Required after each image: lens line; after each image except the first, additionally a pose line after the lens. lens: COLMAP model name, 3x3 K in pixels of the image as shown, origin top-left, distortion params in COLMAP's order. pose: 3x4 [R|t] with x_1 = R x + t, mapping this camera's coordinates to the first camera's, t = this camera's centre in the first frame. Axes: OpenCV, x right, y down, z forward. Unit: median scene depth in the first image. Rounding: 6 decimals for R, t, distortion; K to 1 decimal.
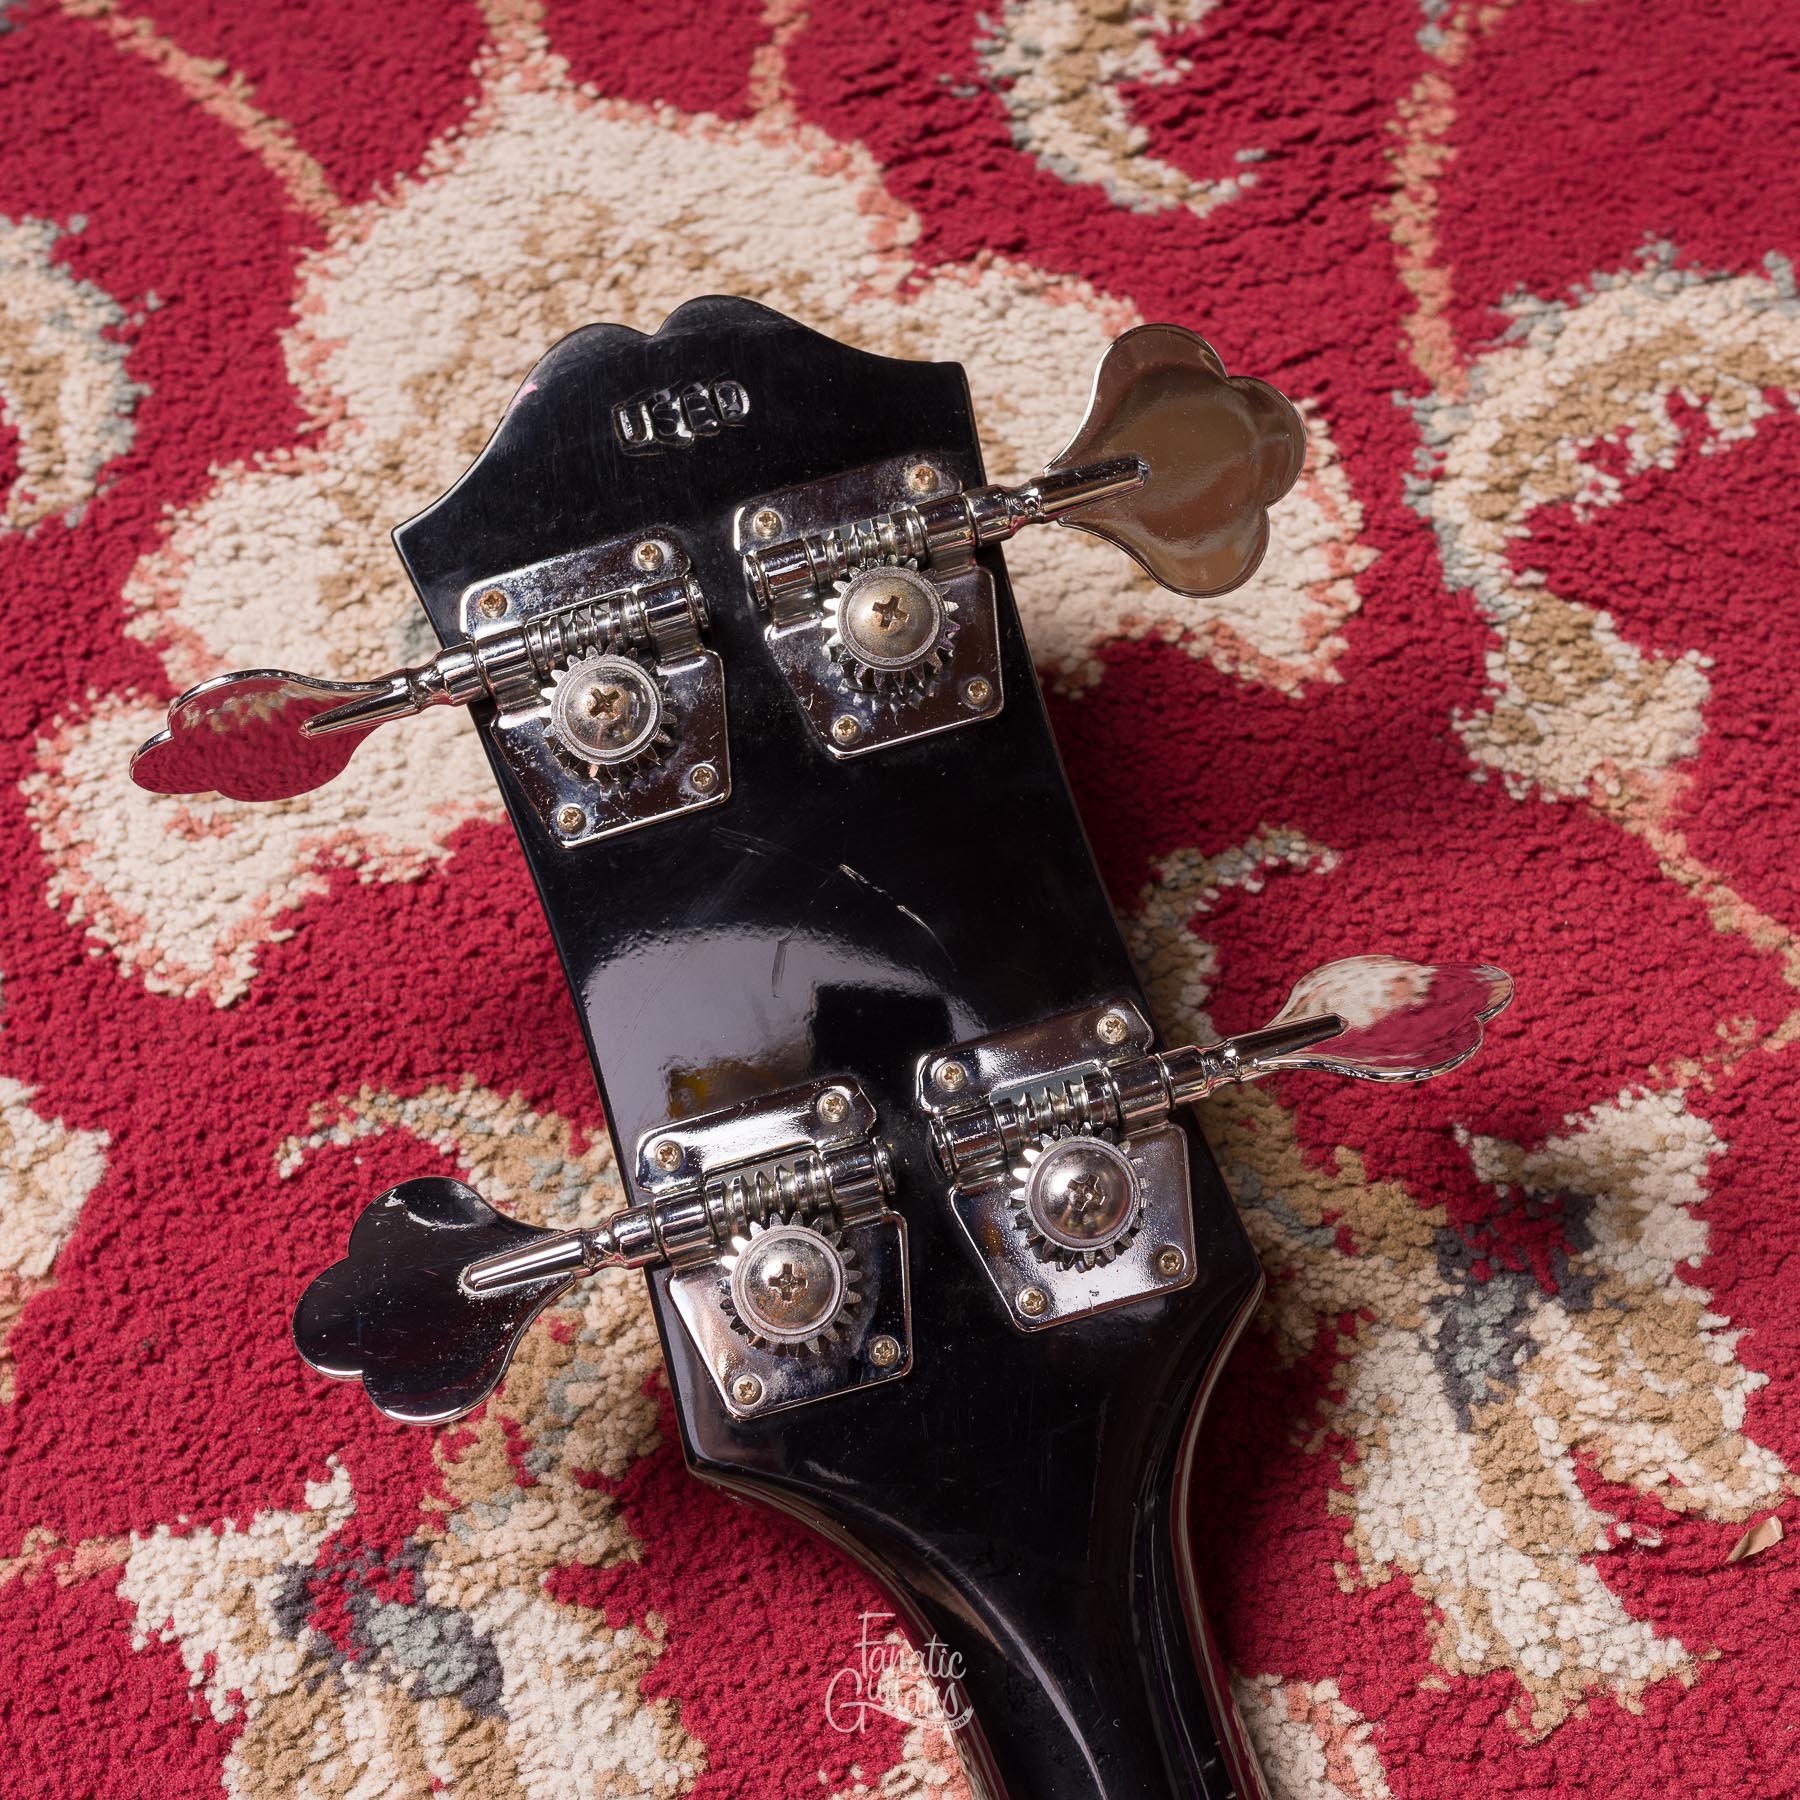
lens RADIAL K [[2843.7, 0, 907.2], [0, 2843.7, 821.1], [0, 0, 1]] dist [0.004578, -0.010348]
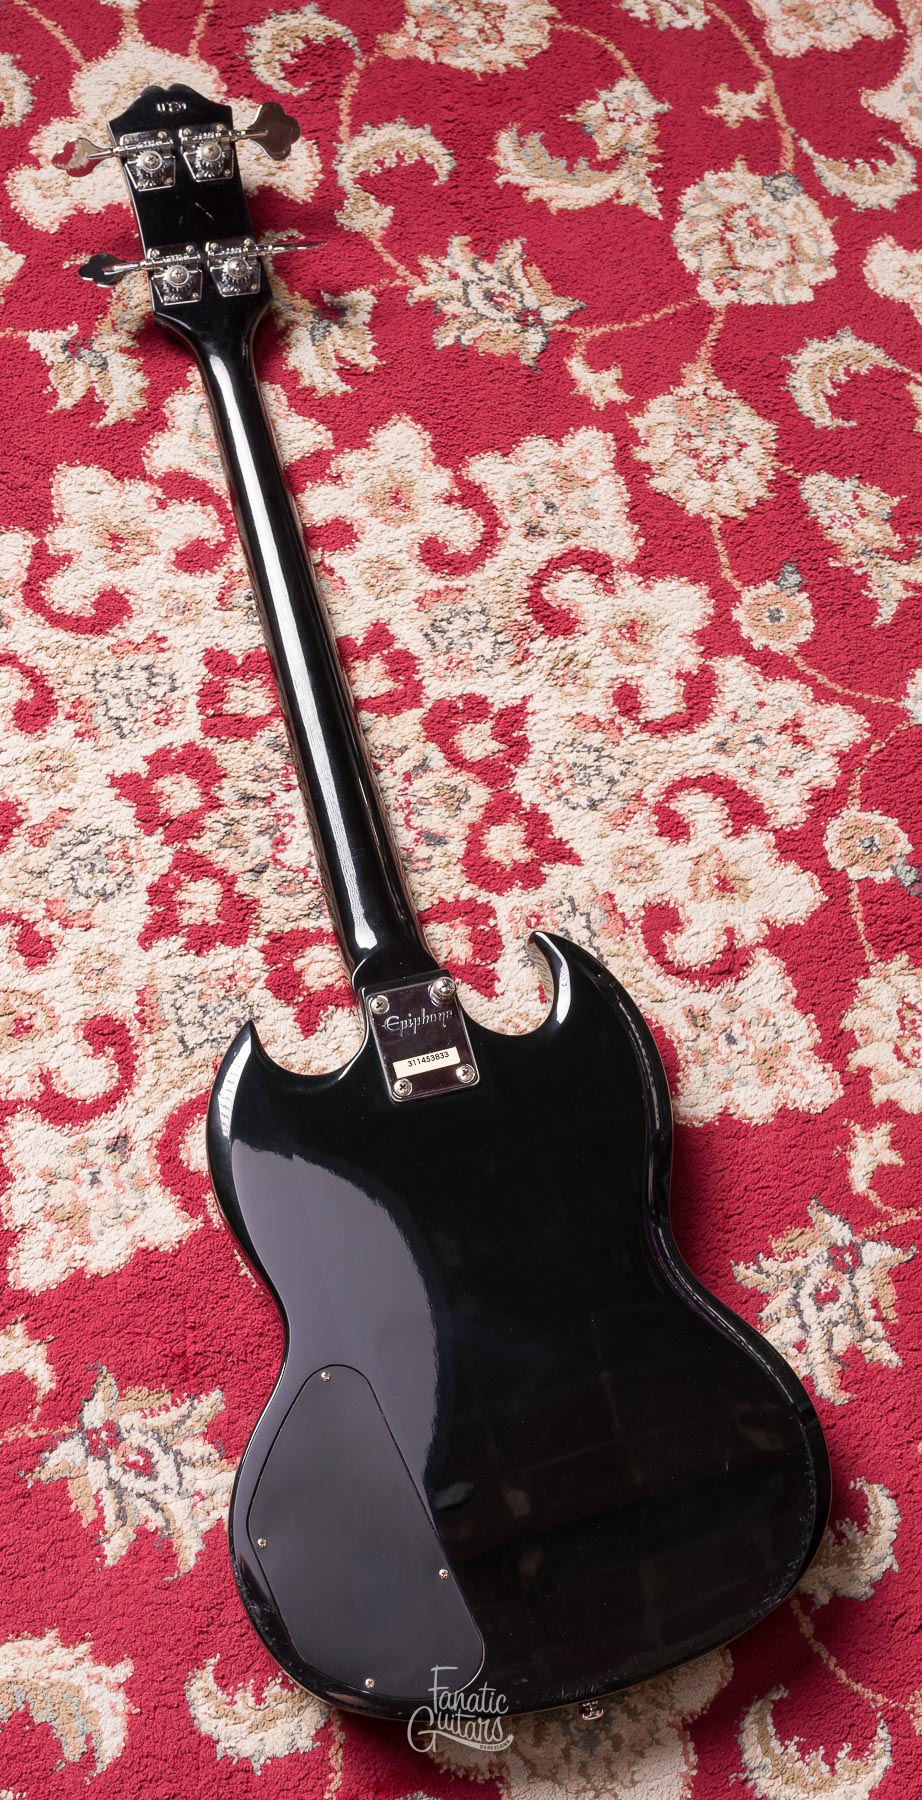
lens RADIAL K [[1990.6, 0, 453.5], [0, 1990.6, 902.0], [0, 0, 1]] dist [-0.006006, 0.012393]
pose [[0.985641, 0.099350, 0.136533, 0.057634], [-0.109139, 0.991822, 0.066167, 0.818698], [-0.128843, -0.080118, 0.988423, -2.217157]]
